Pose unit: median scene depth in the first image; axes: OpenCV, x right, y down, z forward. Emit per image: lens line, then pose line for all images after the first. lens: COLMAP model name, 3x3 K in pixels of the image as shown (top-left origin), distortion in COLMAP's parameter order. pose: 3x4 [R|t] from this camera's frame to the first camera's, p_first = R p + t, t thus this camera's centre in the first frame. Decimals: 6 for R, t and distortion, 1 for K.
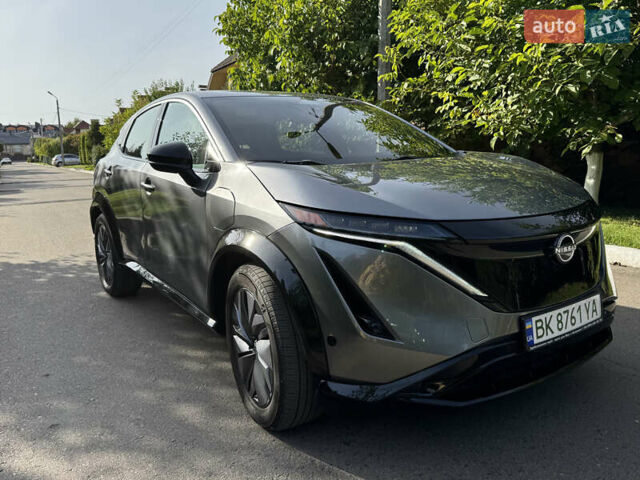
lens RADIAL K [[514.9, 0, 321.1], [0, 514.9, 237.8], [0, 0, 1]] dist [0.073584, -0.054983]
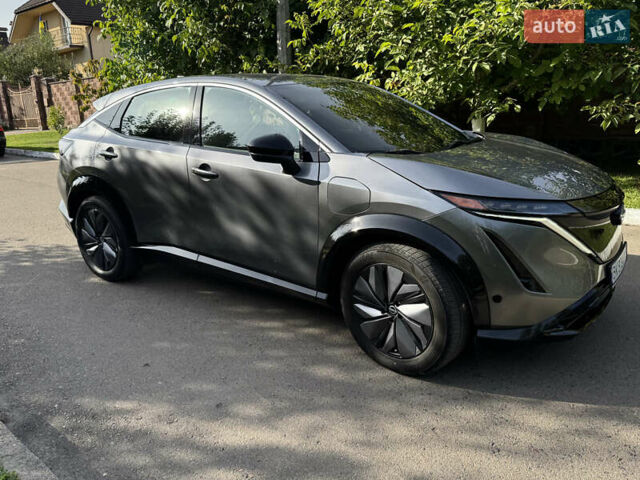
lens RADIAL K [[501.9, 0, 320.1], [0, 501.9, 242.9], [0, 0, 1]] dist [0.049729, -0.011207]
pose [[0.946835, -0.091827, 0.308337, -0.435635], [0.059242, 0.991777, 0.113445, -0.060611], [-0.316219, -0.089147, 0.944488, -0.023415]]
